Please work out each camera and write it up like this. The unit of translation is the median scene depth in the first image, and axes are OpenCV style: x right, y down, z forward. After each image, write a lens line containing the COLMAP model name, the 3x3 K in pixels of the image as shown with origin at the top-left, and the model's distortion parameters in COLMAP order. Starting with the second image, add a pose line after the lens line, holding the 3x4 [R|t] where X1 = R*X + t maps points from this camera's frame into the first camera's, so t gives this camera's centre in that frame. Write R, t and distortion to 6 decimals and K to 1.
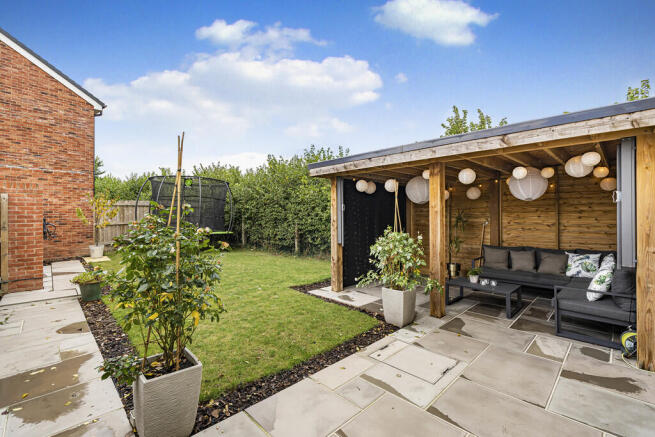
lens RADIAL K [[293.7, 0, 325.6], [0, 293.7, 213.2], [0, 0, 1]] dist [0.001449, -0.000003]
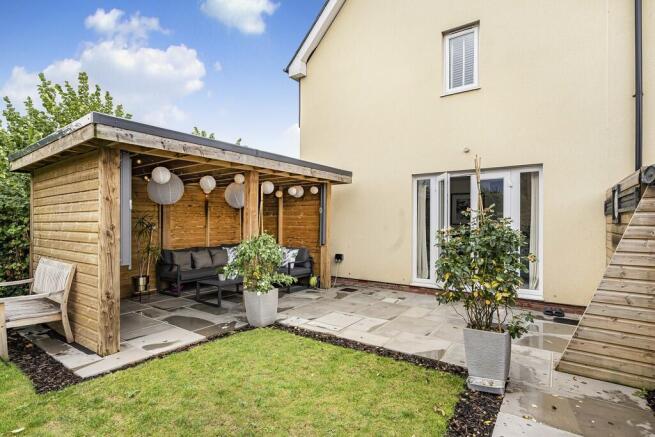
lens RADIAL K [[336.1, 0, 326.5], [0, 336.1, 223.0], [0, 0, 1]] dist [-0.005140, 0.000241]
pose [[-0.204957, -0.001226, 0.978770, -0.982448], [-0.008735, 0.999962, -0.000576, 0.020080], [-0.978732, -0.008668, -0.204960, 1.061994]]
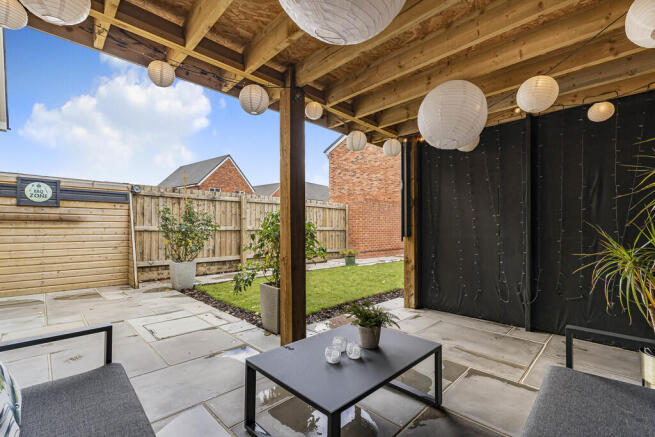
lens RADIAL K [[293.7, 0, 325.3], [0, 293.7, 222.1], [0, 0, 1]] dist [0.001449, -0.000003]
pose [[0.001831, -0.018266, -0.999831, 1.057390], [0.003308, 0.999828, -0.018260, 0.112198], [0.999993, -0.003274, 0.001891, 1.157065]]
